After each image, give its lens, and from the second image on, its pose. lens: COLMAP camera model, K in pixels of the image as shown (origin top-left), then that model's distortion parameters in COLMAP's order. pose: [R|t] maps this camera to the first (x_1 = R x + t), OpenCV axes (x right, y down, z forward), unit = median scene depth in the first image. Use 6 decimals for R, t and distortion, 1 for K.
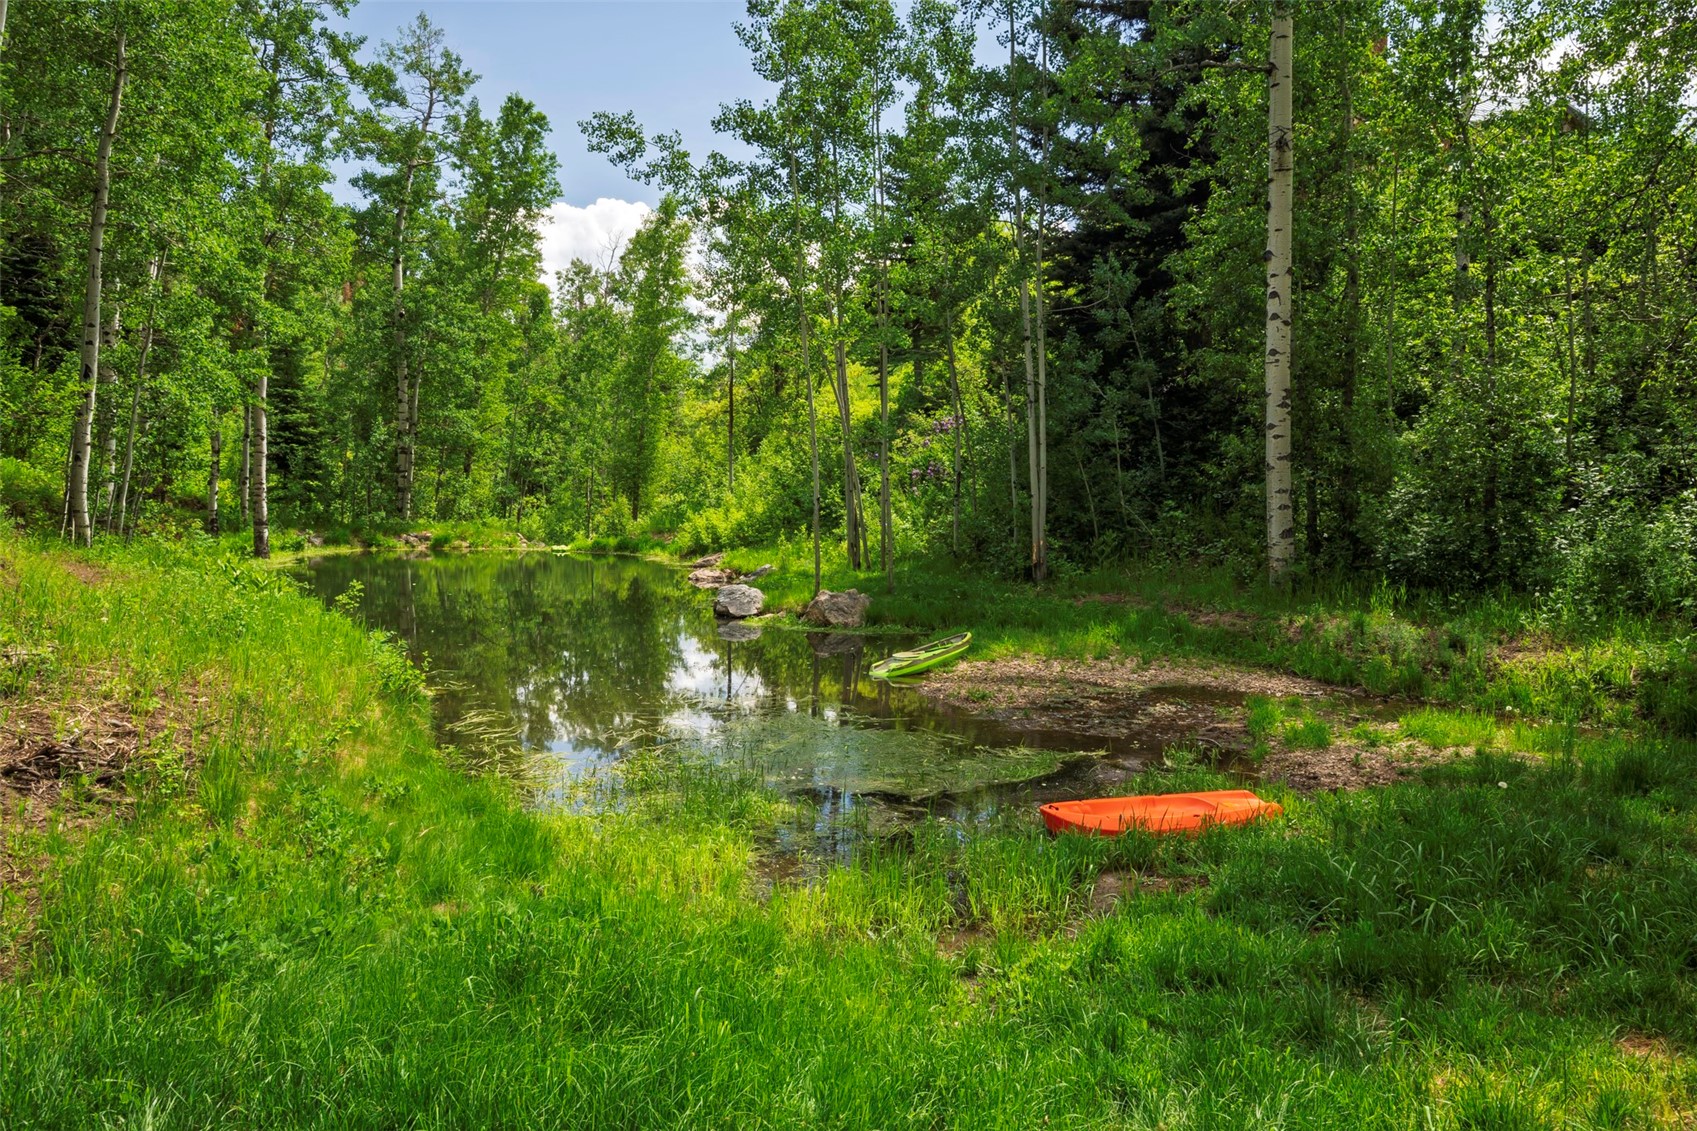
lens RADIAL K [[1270.7, 0, 847.1], [0, 1270.7, 577.8], [0, 0, 1]] dist [-0.000764, -0.000808]
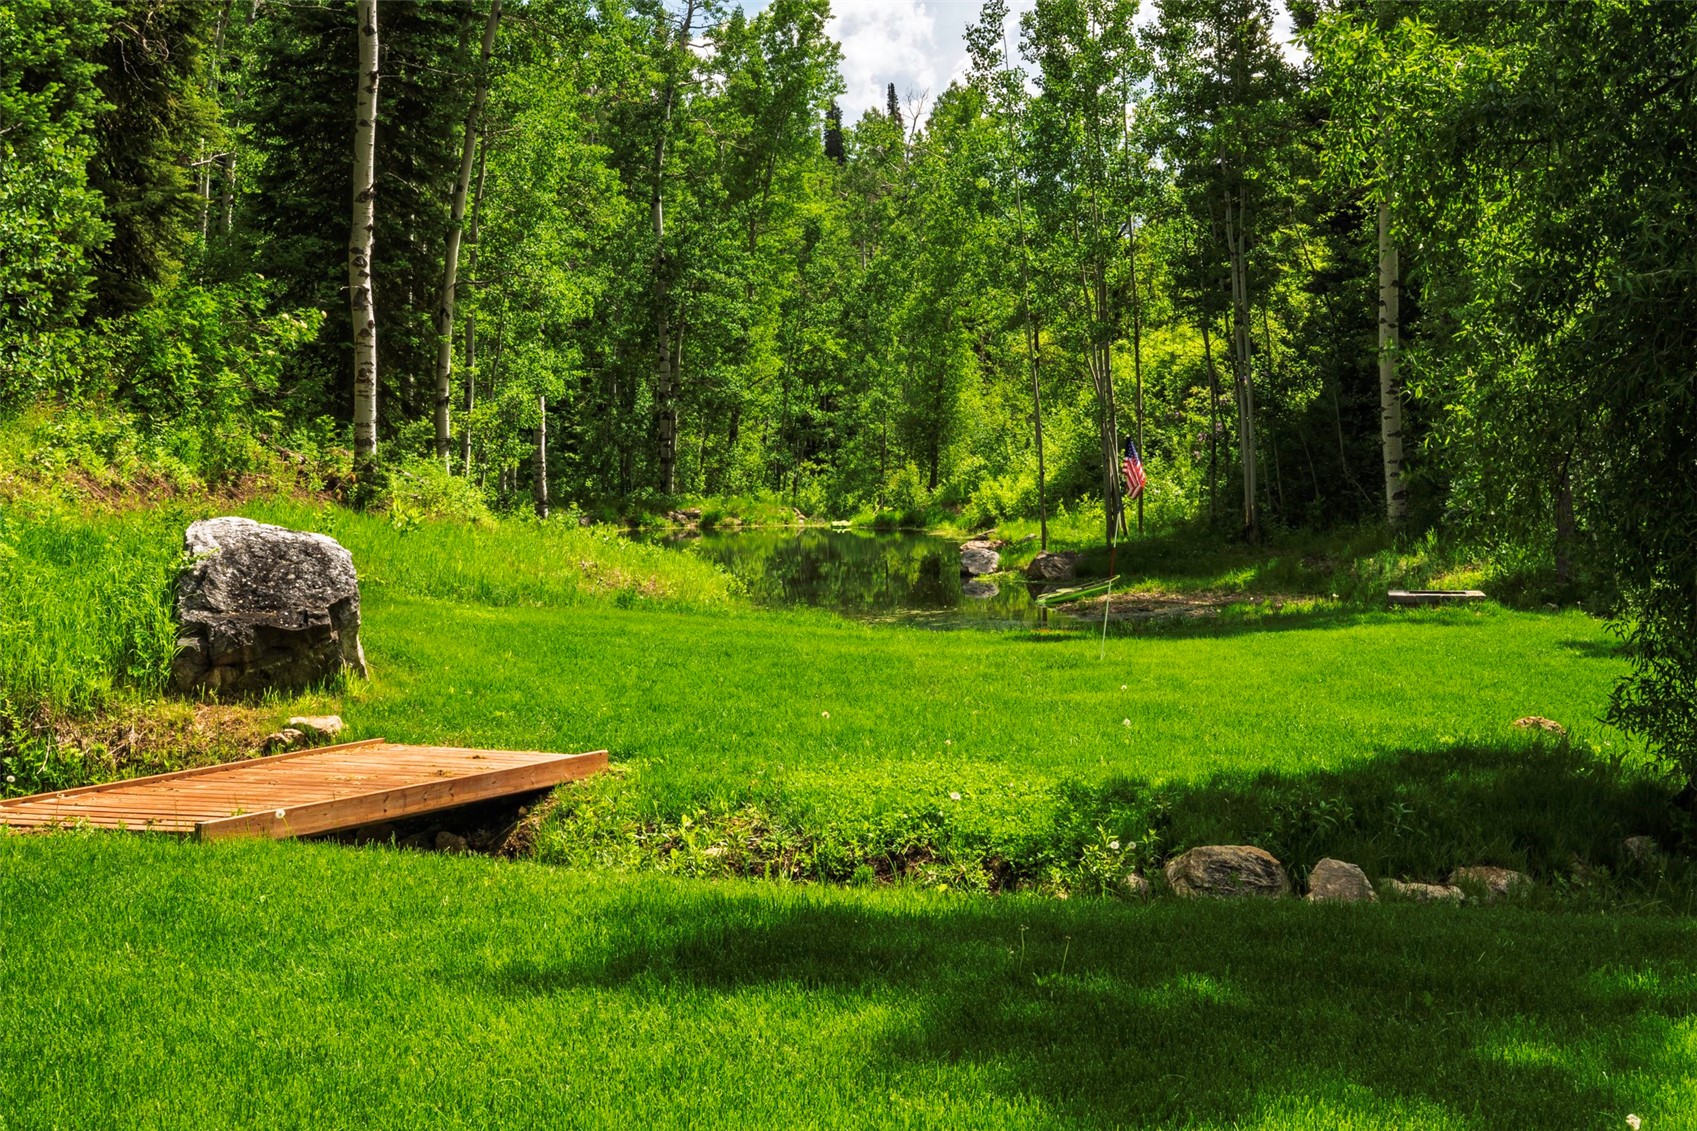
lens RADIAL K [[2345.3, 0, 847.8], [0, 2345.3, 564.9], [0, 0, 1]] dist [0.007743, 0.000000]
pose [[0.973319, -0.014866, -0.228973, 0.142387], [0.013098, 0.999872, -0.009240, 0.019041], [0.229081, 0.005994, 0.973389, -0.548934]]
